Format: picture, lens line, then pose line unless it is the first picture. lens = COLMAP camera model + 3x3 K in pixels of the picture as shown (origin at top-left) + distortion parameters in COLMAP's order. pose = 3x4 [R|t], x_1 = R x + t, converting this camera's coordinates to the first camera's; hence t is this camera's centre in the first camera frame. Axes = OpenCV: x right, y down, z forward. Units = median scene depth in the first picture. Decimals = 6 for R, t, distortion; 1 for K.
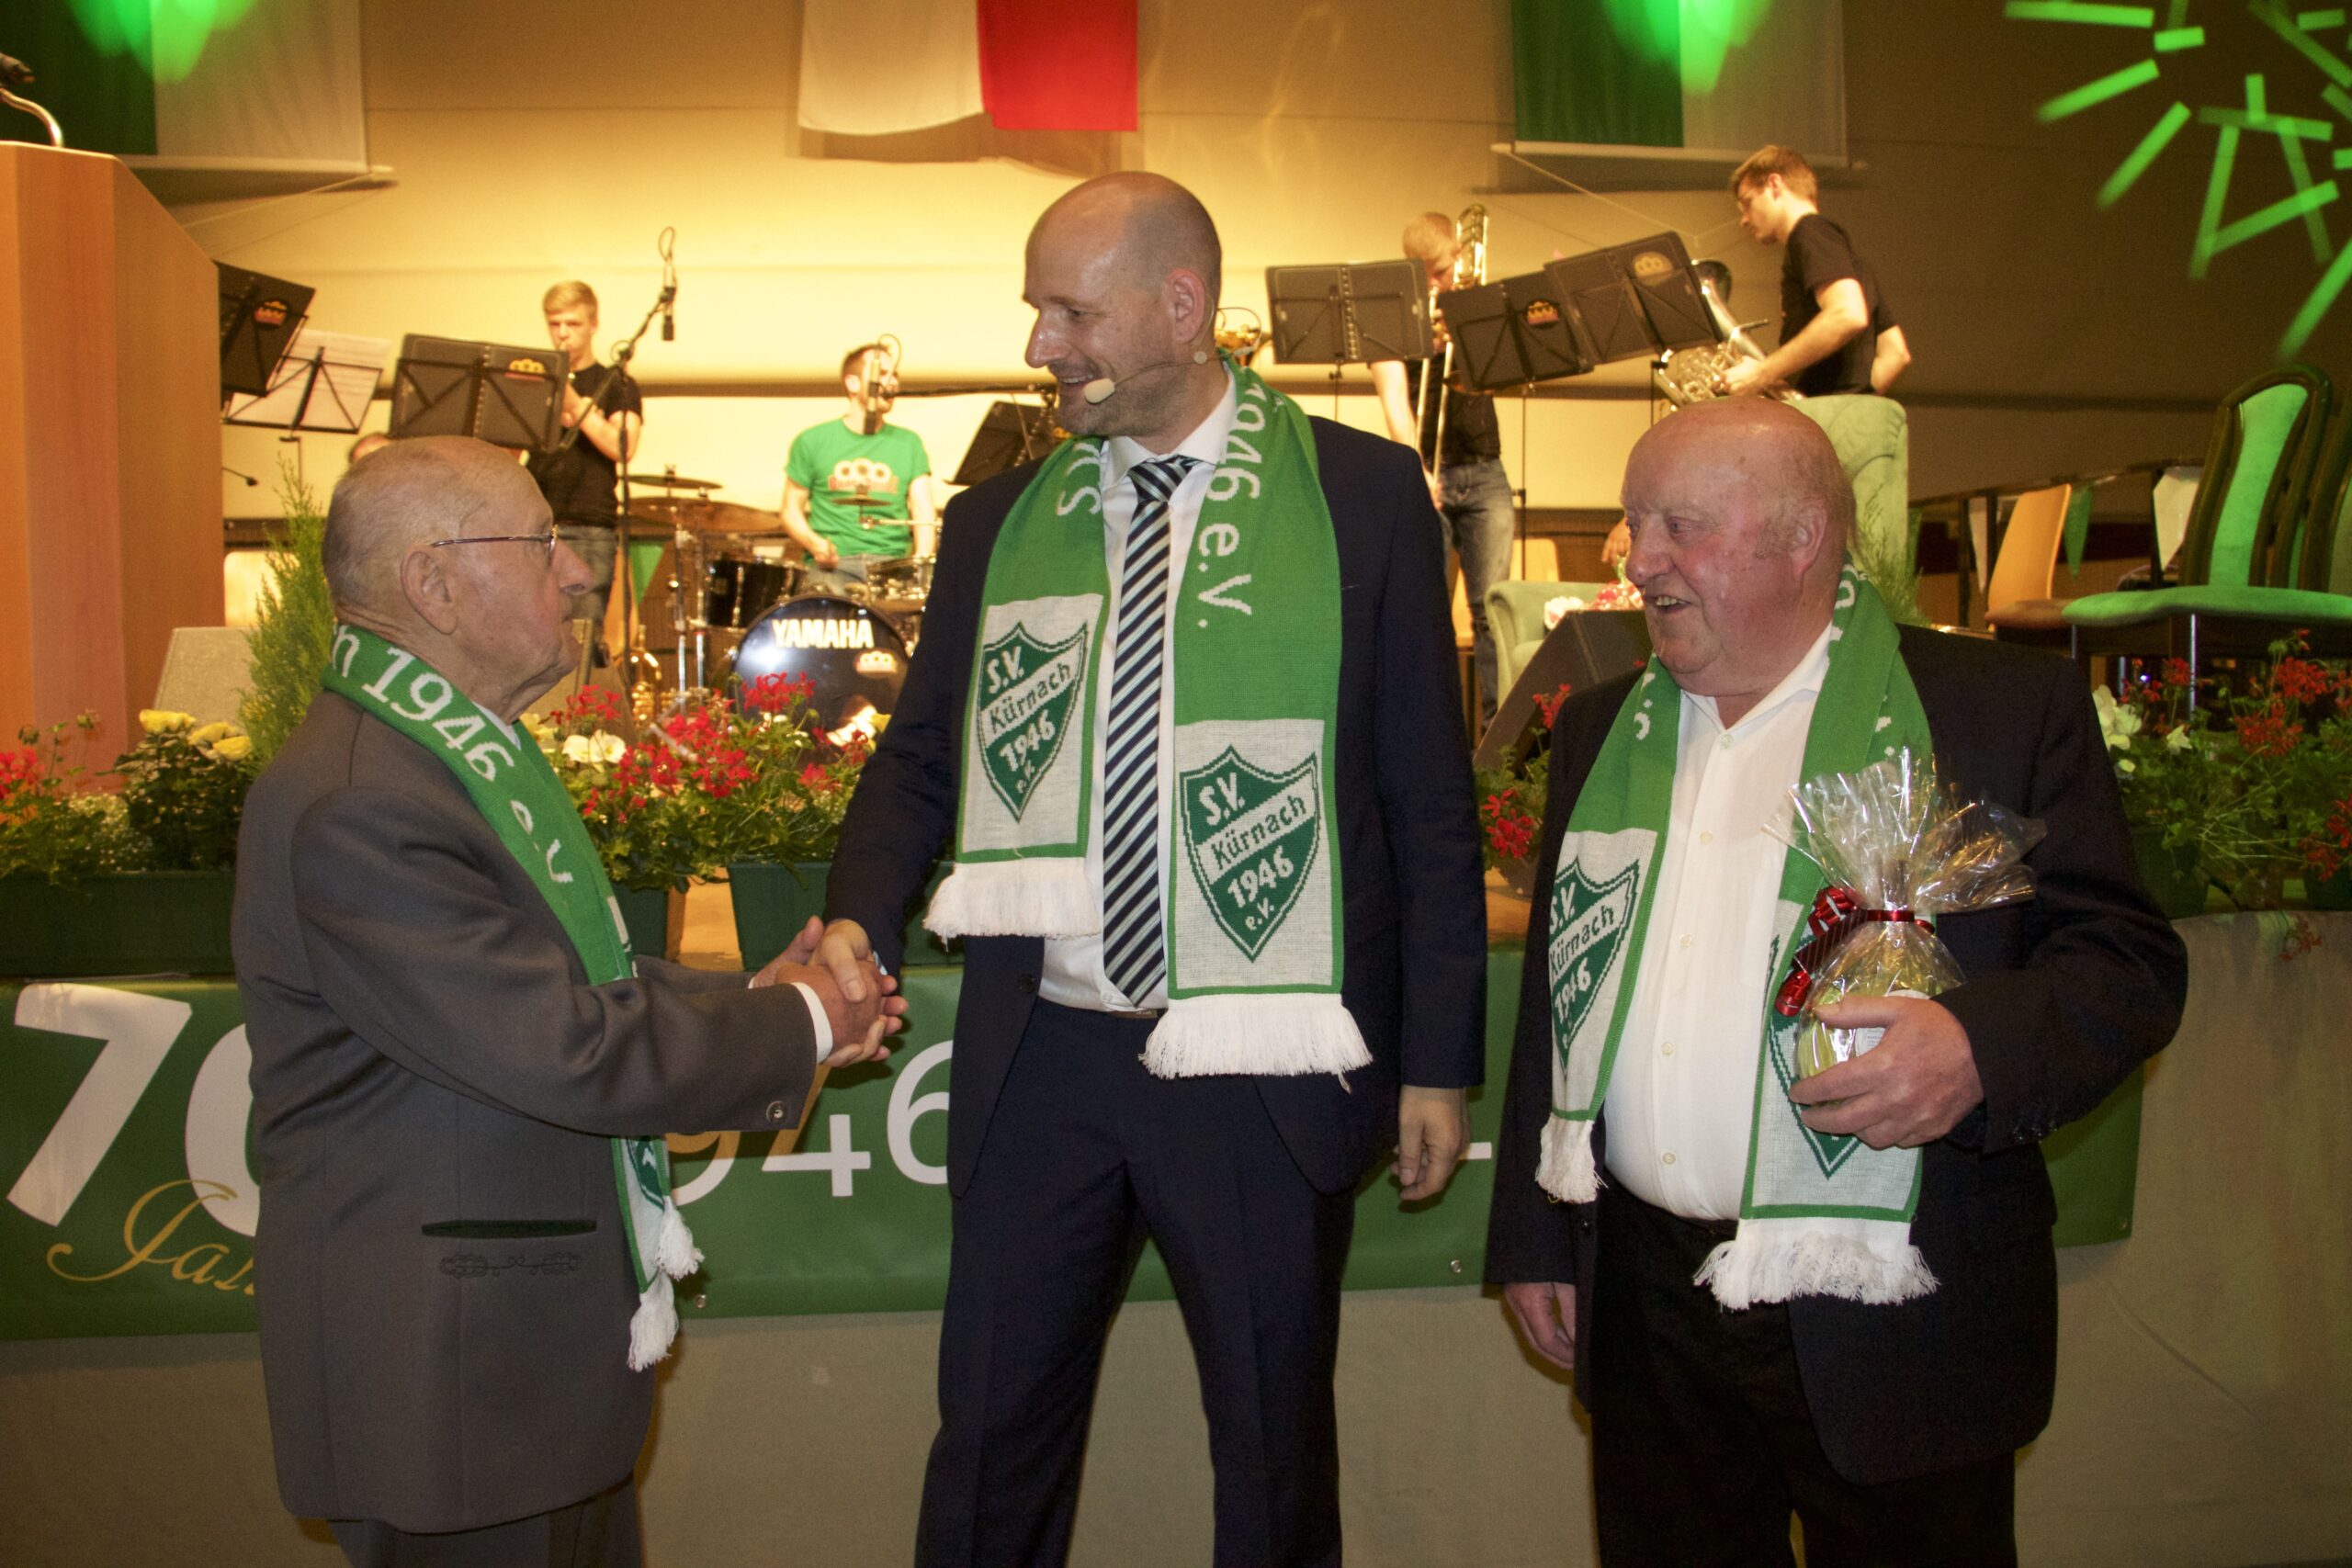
lens RADIAL K [[1900.5, 0, 1187.4], [0, 1900.5, 789.3], [0, 0, 1]] dist [-0.191094, 0.165414]
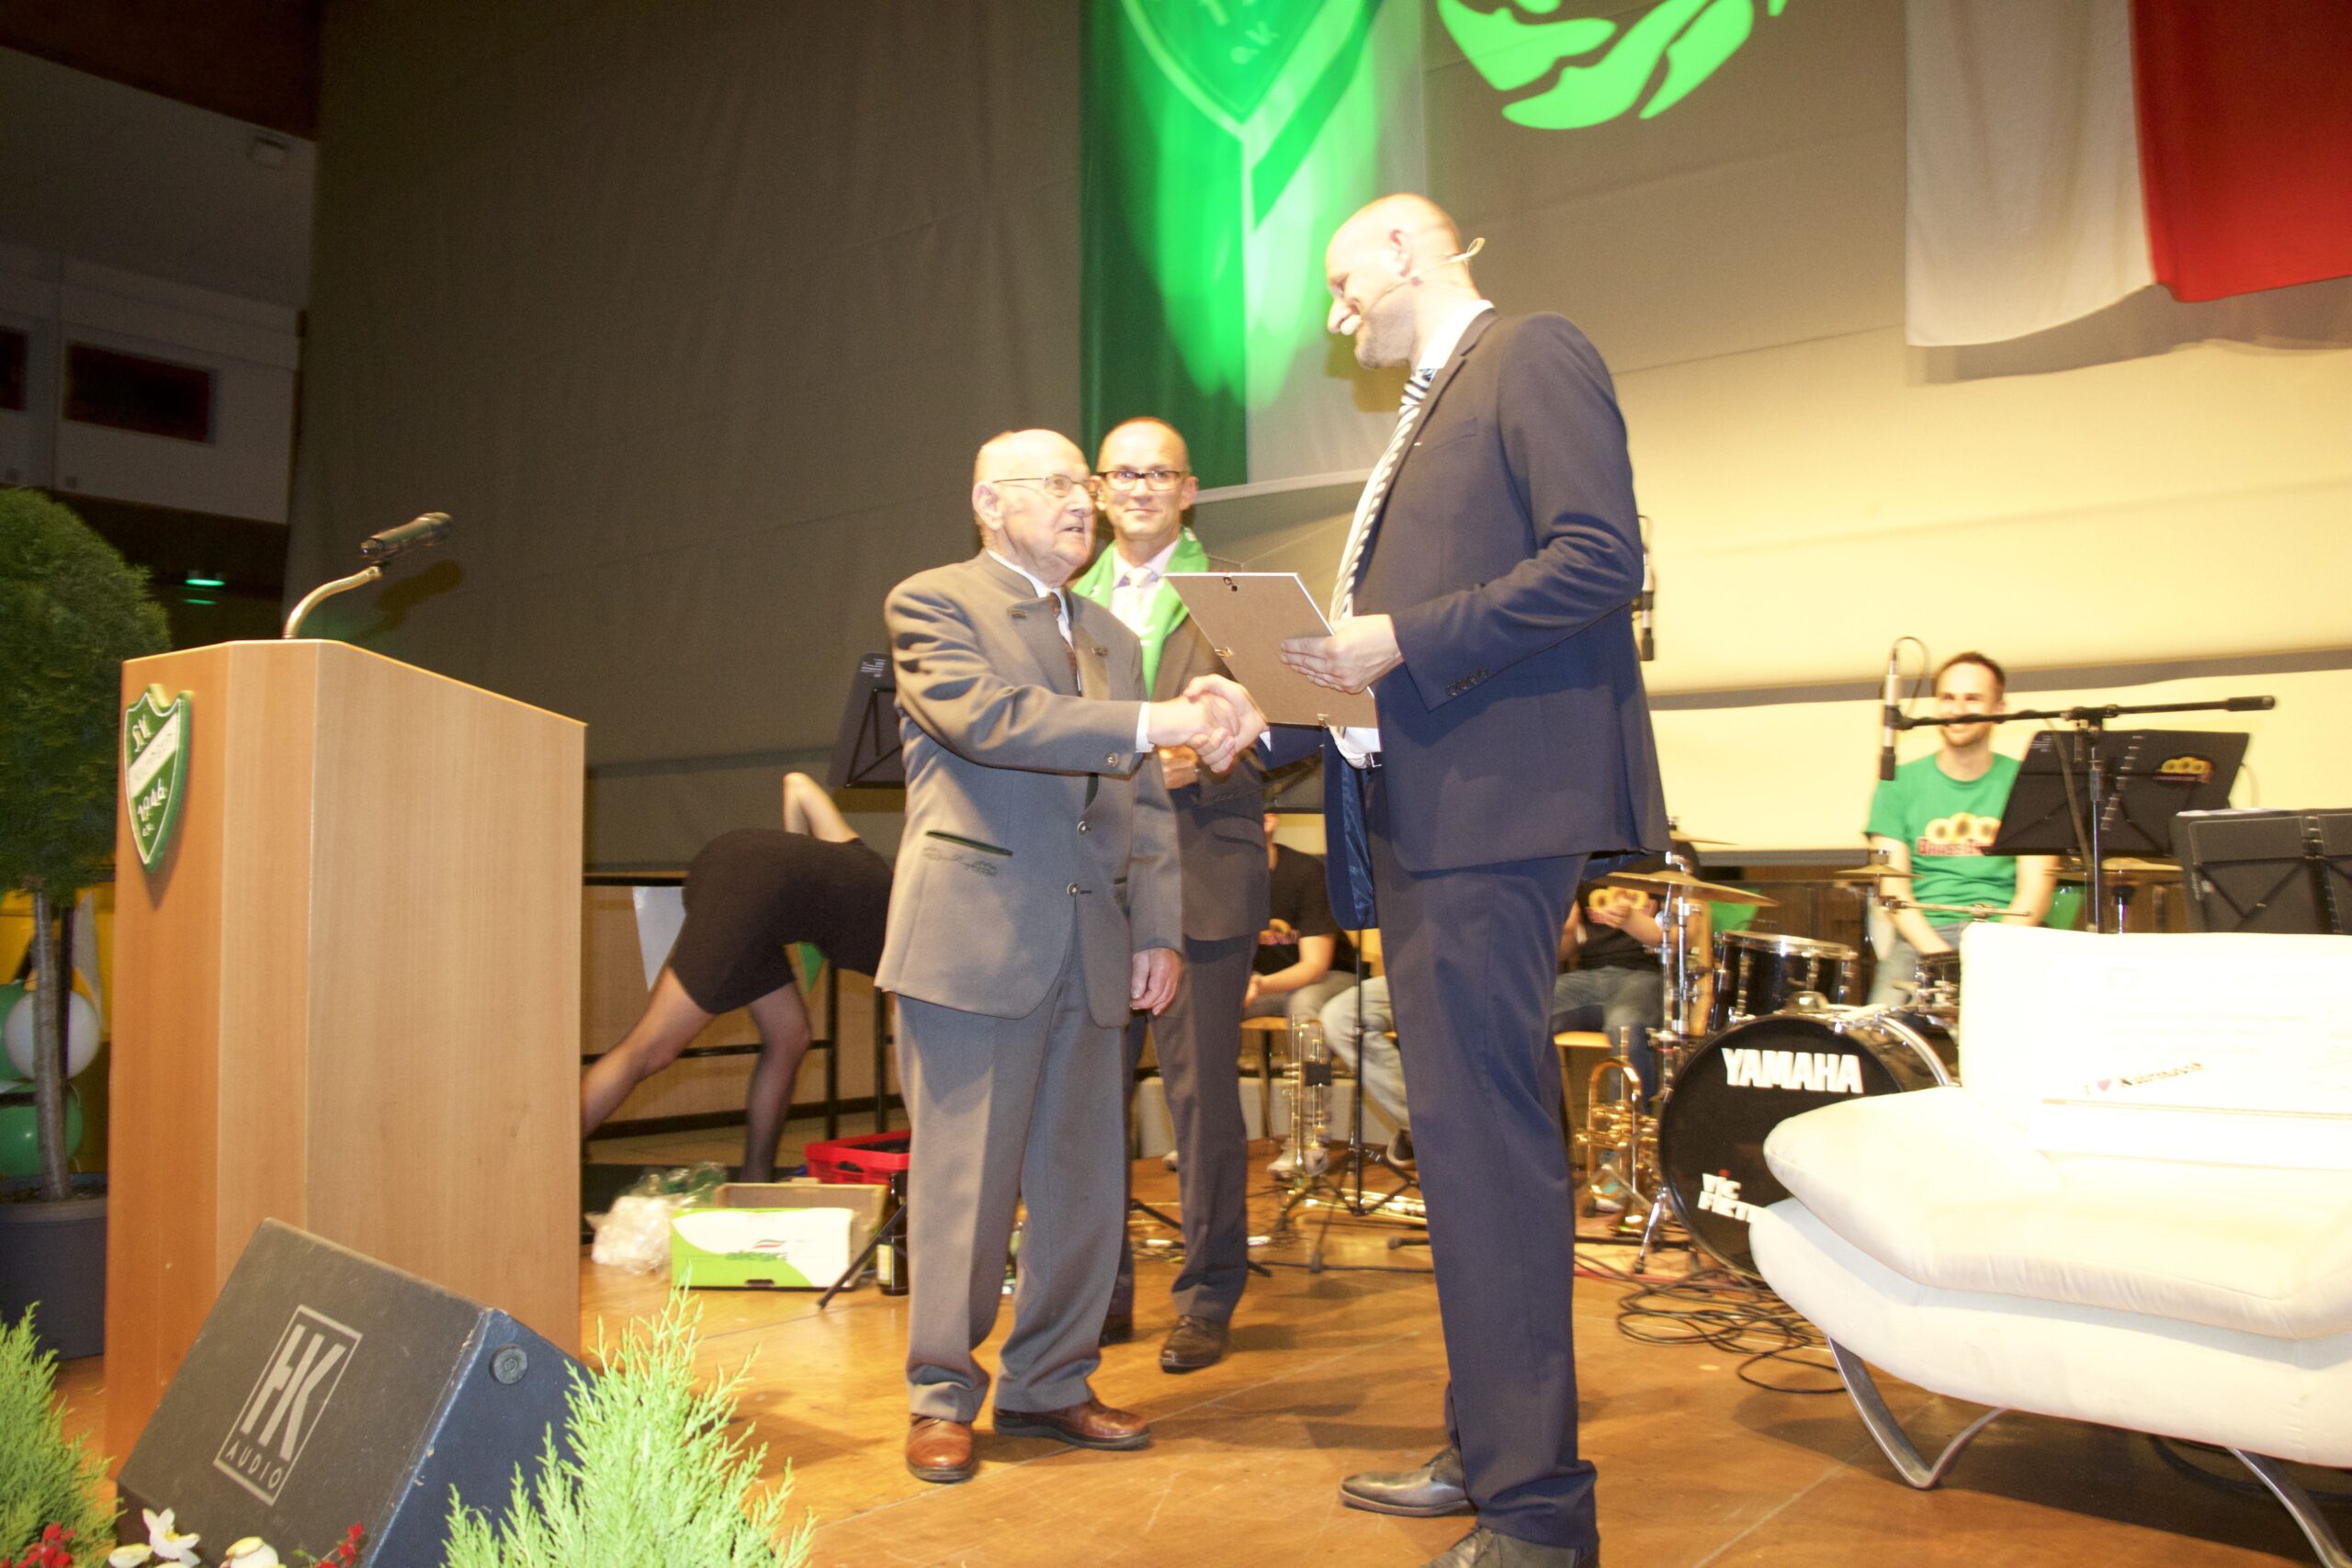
lens RADIAL K [[1925.3, 0, 1162.6], [0, 1925.3, 787.4], [0, 0, 1]] dist [-0.194851, 0.165776]
pose [[0.683975, -0.029074, -0.728925, 0.162927], [-0.056466, 0.994098, -0.092634, -0.109118], [0.727316, 0.104519, 0.678297, 0.337115]]
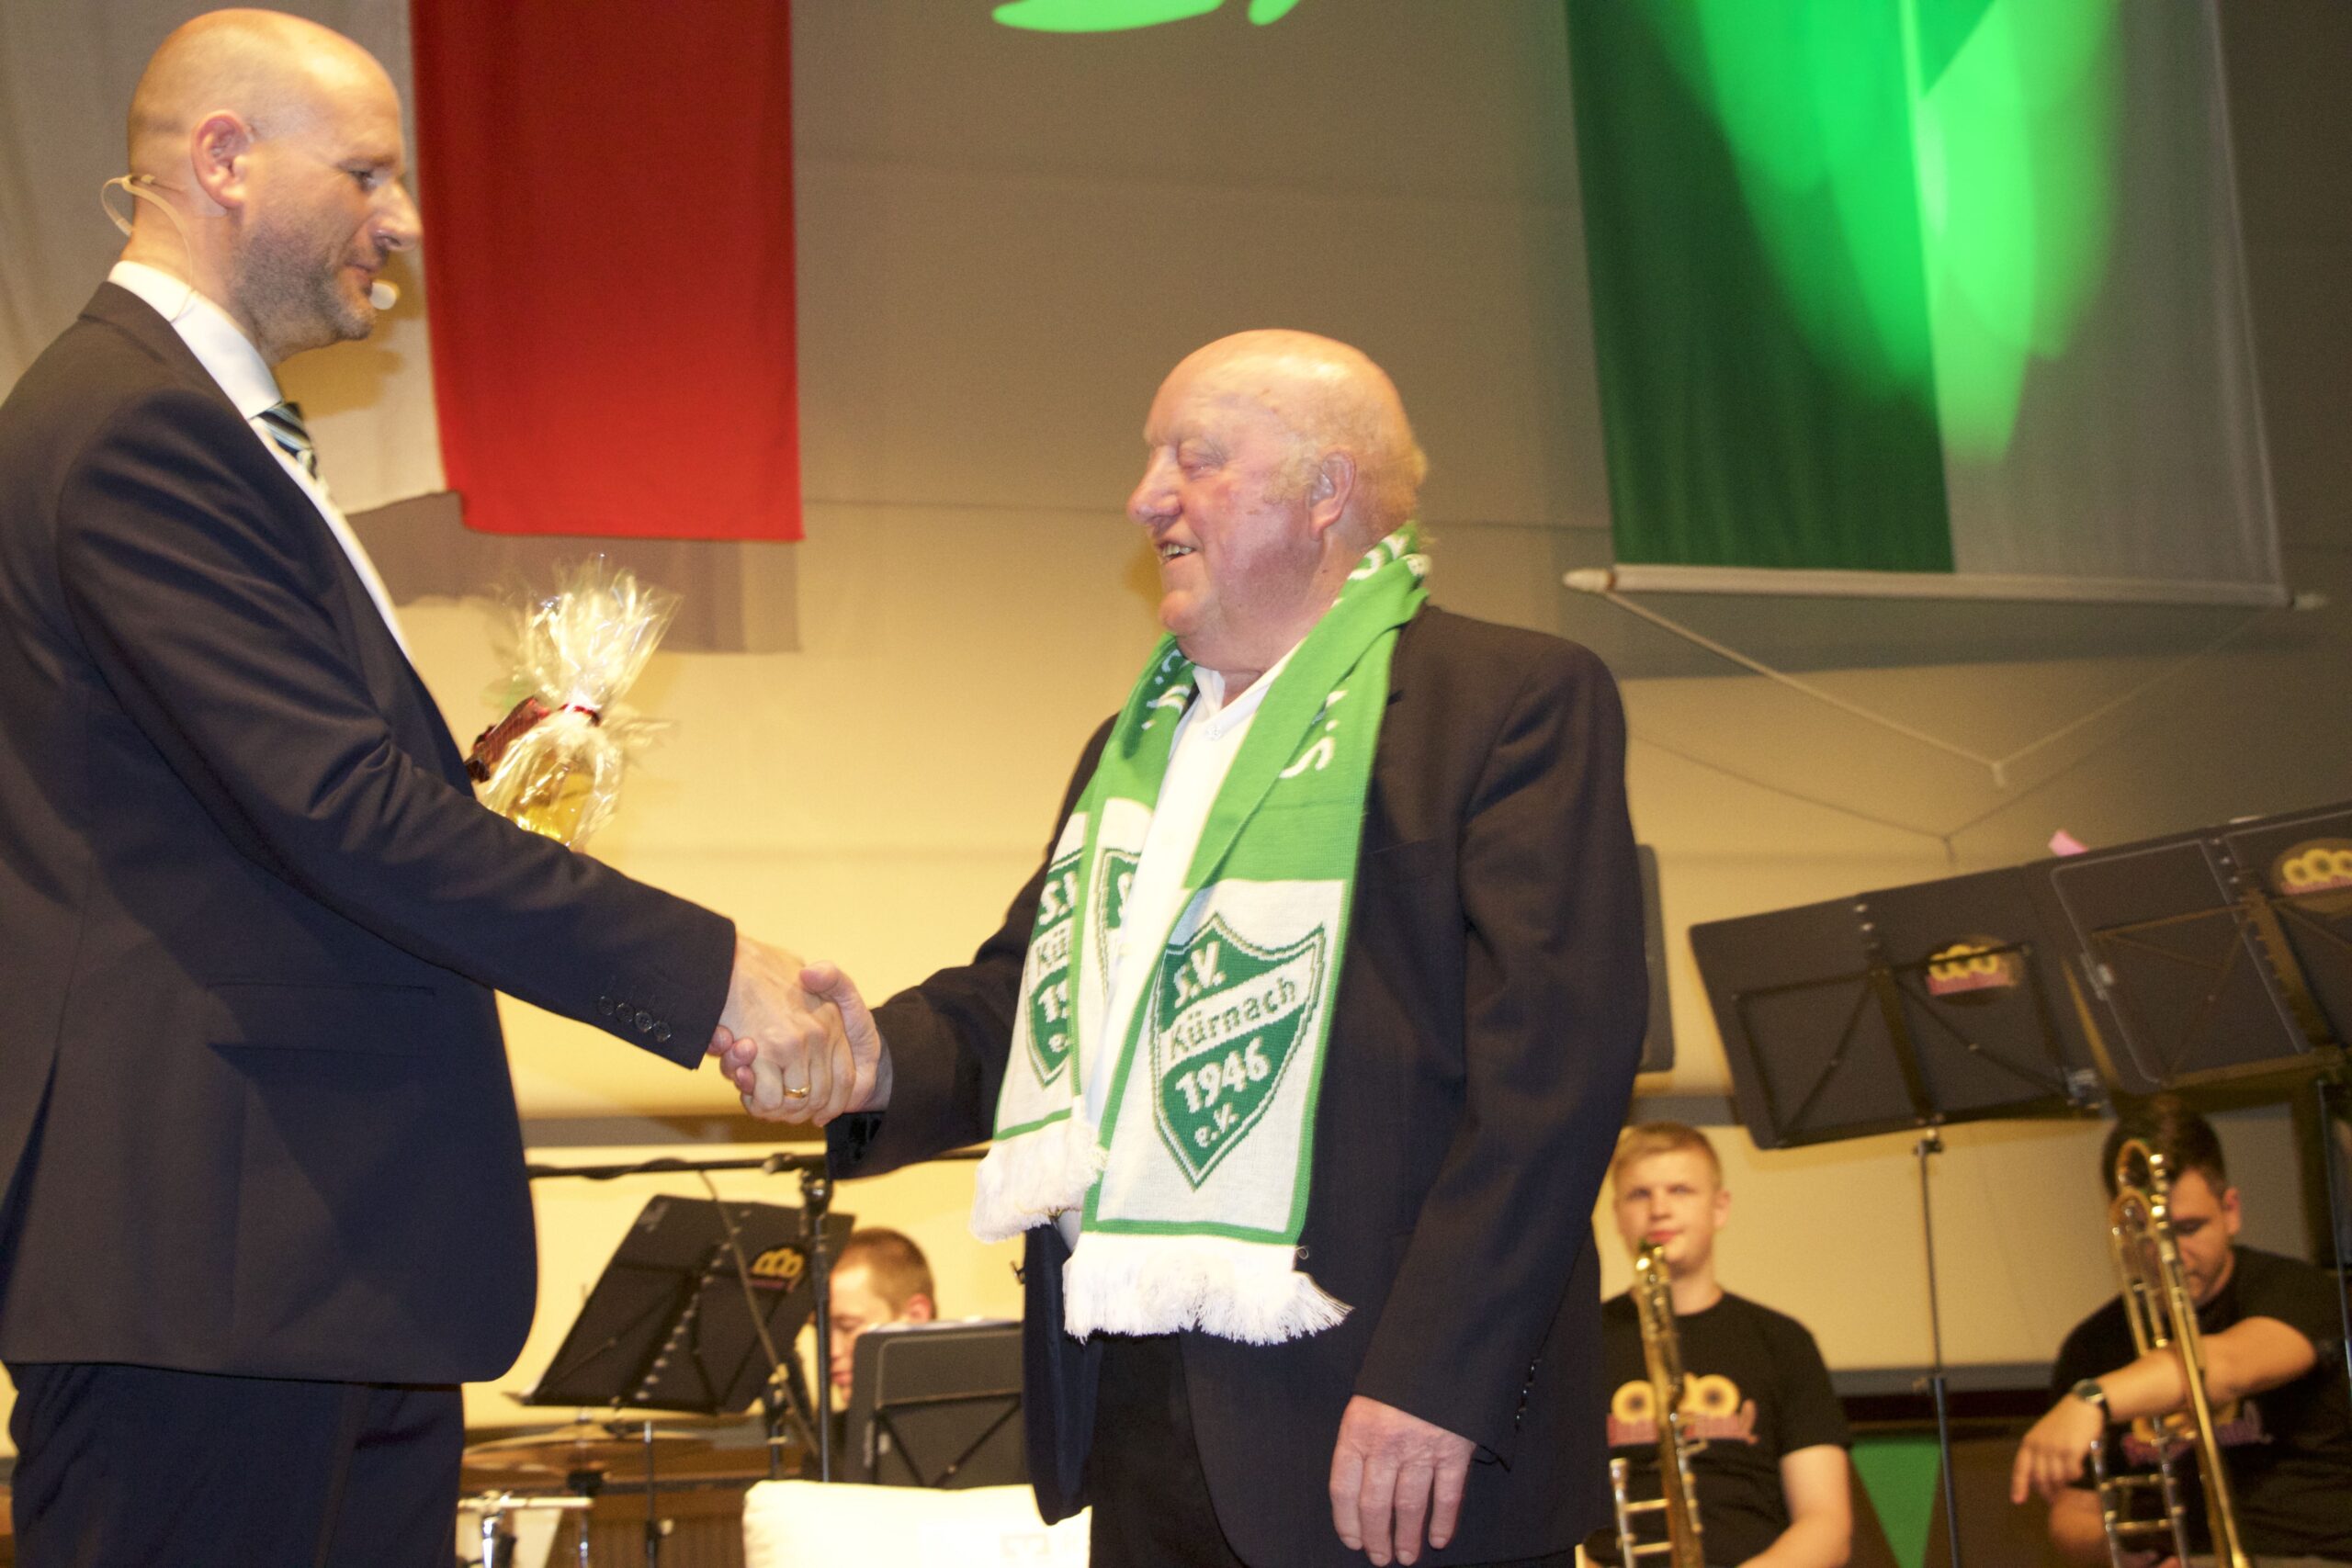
lens RADIAL K [[4087.6, 0, 1179.4], [0, 4087.6, 787.7], [0, 0, 1]] dist [0.191550, 0.000403]
pose [[0.976666, -0.002066, 0.214752, -0.182061], [0.059401, 0.963542, -0.260878, -0.051902], [-0.206384, 0.267548, 0.941182, 0.112672]]
